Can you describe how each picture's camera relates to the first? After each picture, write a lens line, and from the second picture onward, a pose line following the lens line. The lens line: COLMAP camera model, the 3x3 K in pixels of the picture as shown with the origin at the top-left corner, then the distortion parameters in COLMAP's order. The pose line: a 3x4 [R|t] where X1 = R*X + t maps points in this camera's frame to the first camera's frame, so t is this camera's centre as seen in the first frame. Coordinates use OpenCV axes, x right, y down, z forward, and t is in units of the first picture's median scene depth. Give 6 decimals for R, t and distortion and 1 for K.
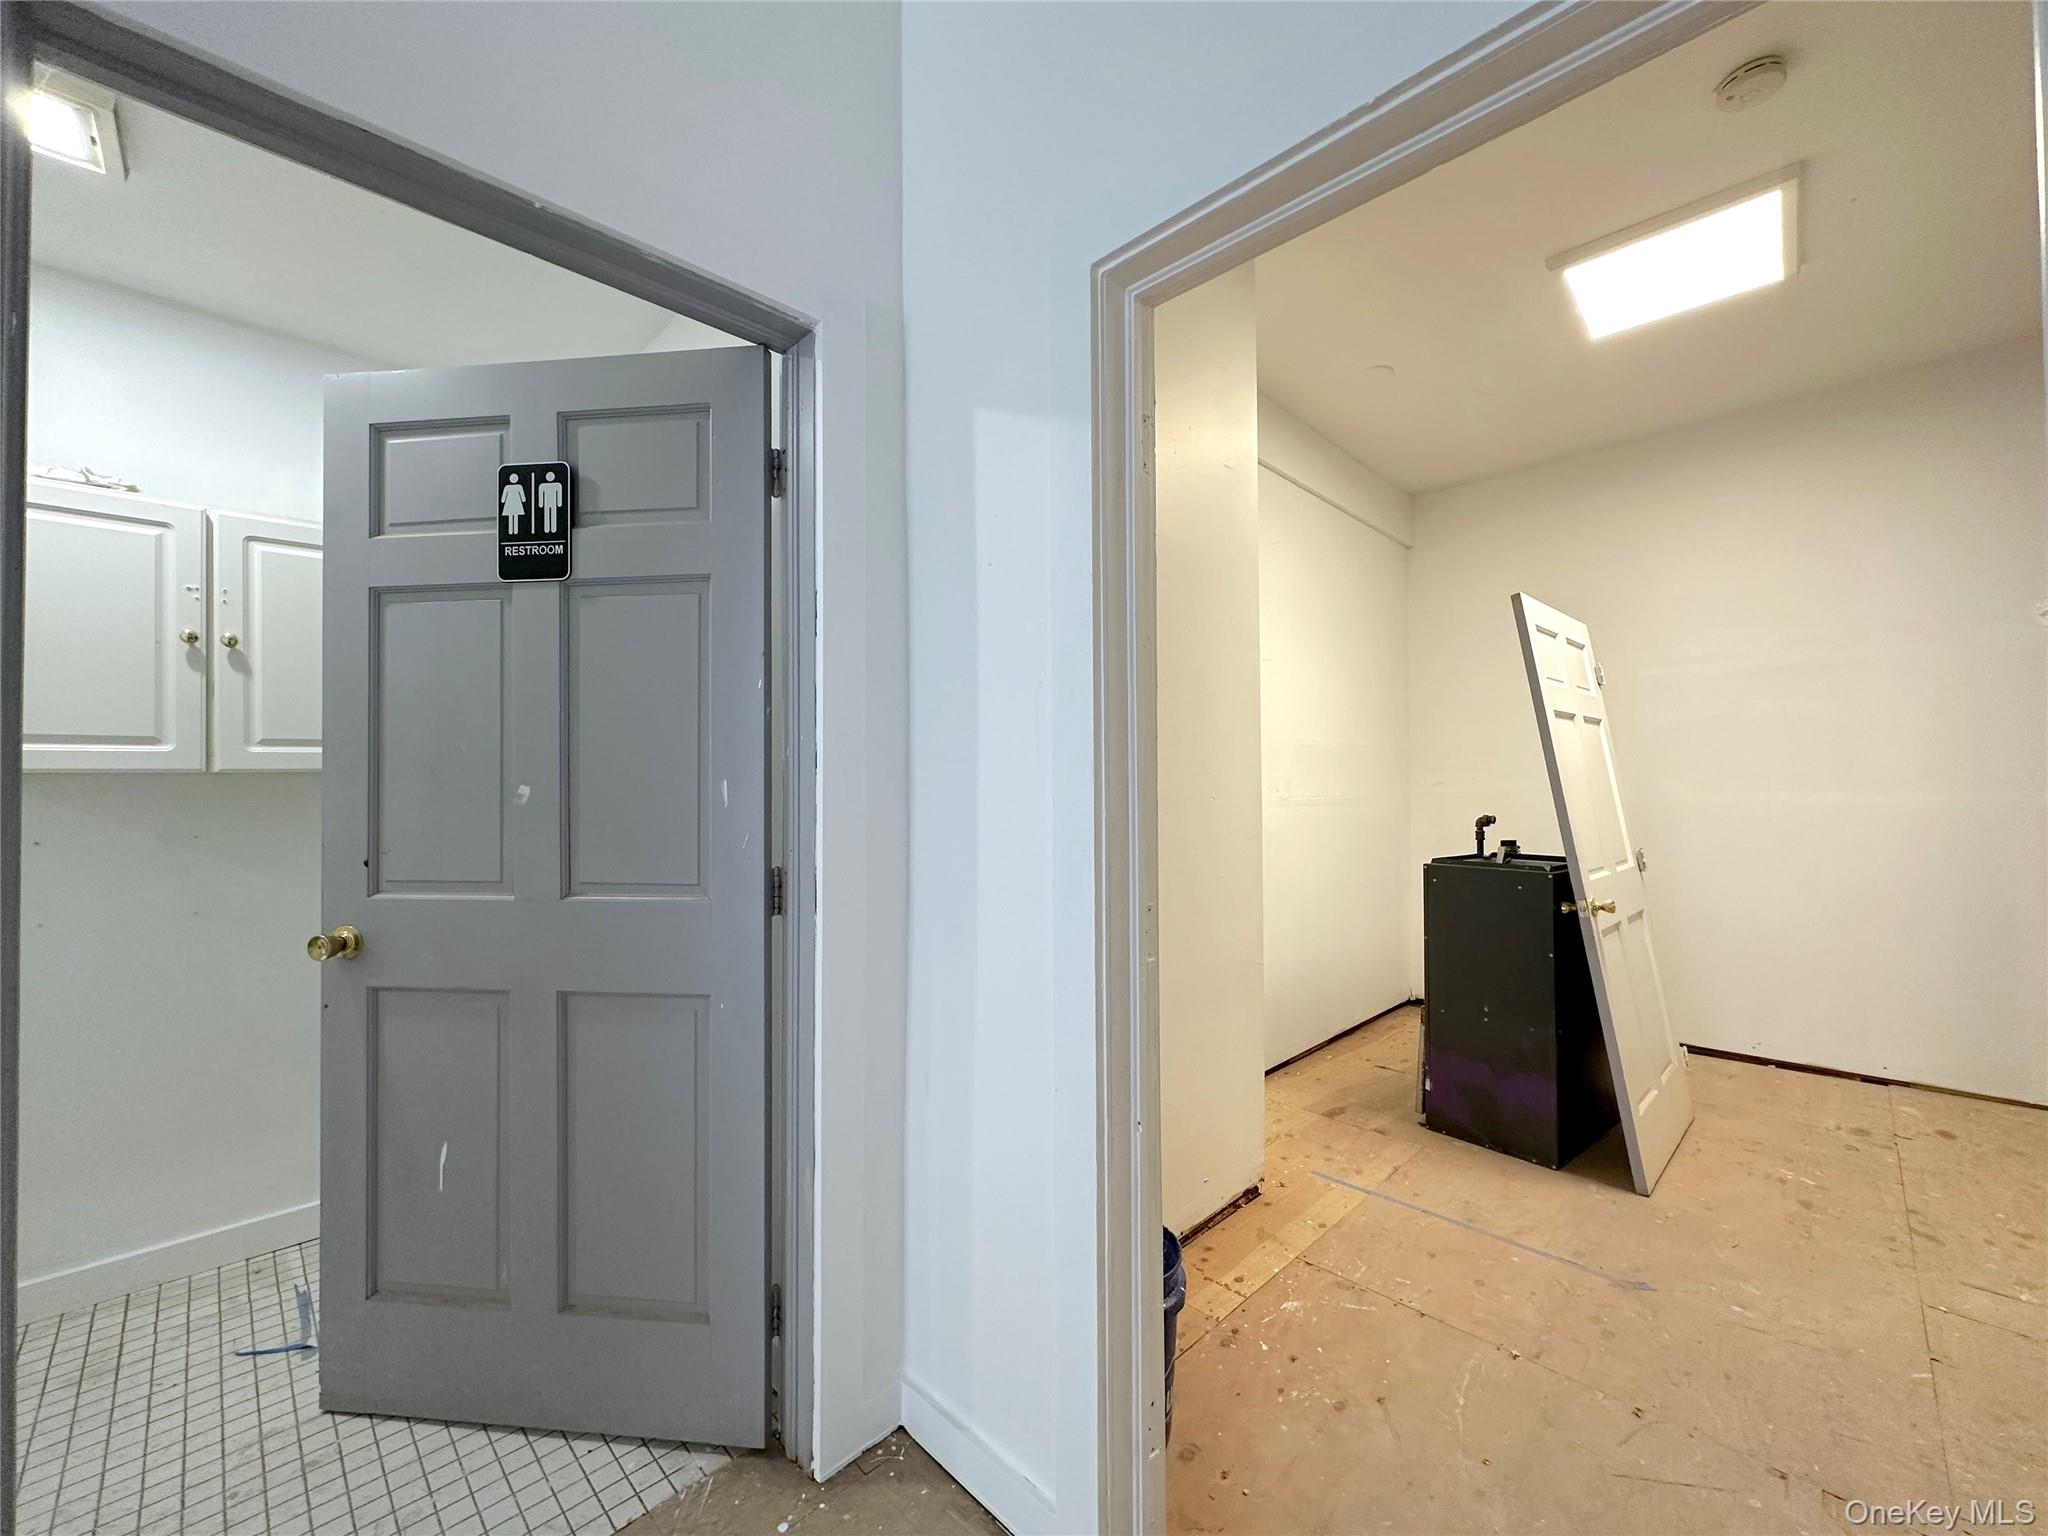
lens RADIAL K [[817.4, 0, 1024.0], [0, 817.4, 768.0], [0, 0, 1]] dist [-0.001392, 0.000771]
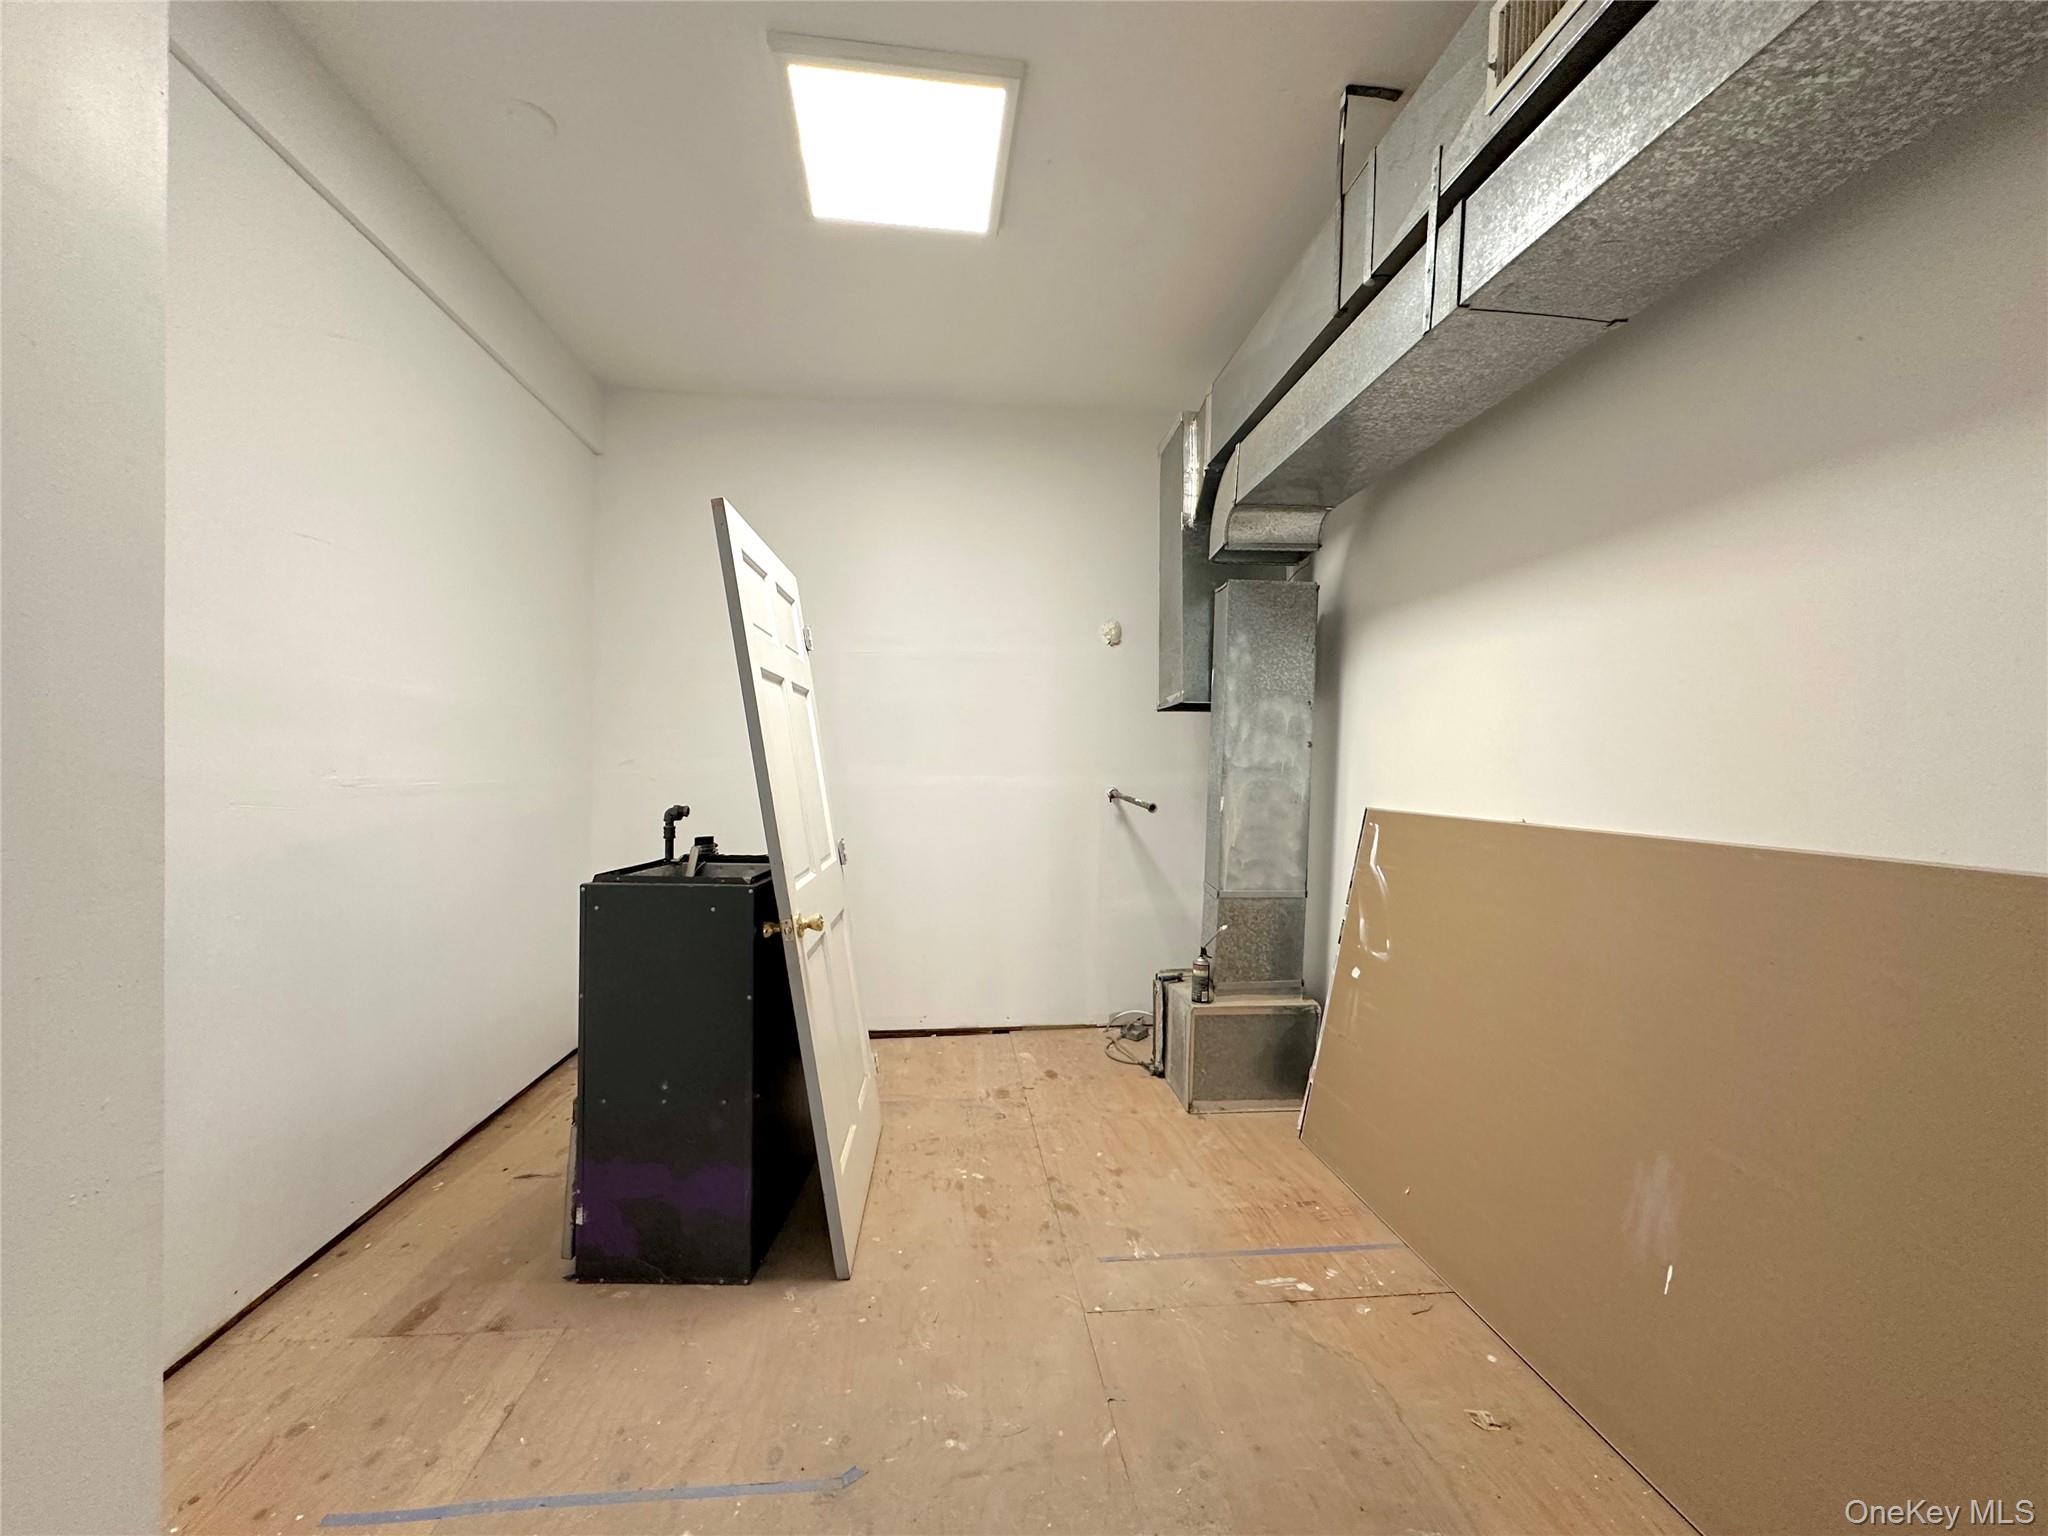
lens RADIAL K [[817.4, 0, 1024.0], [0, 817.4, 768.0], [0, 0, 1]] dist [-0.001392, 0.000771]
pose [[0.627336, 0.007945, 0.778708, 0.218466], [-0.029076, 0.999490, 0.013227, 0.004425], [-0.778206, -0.030940, 0.627247, 0.341247]]
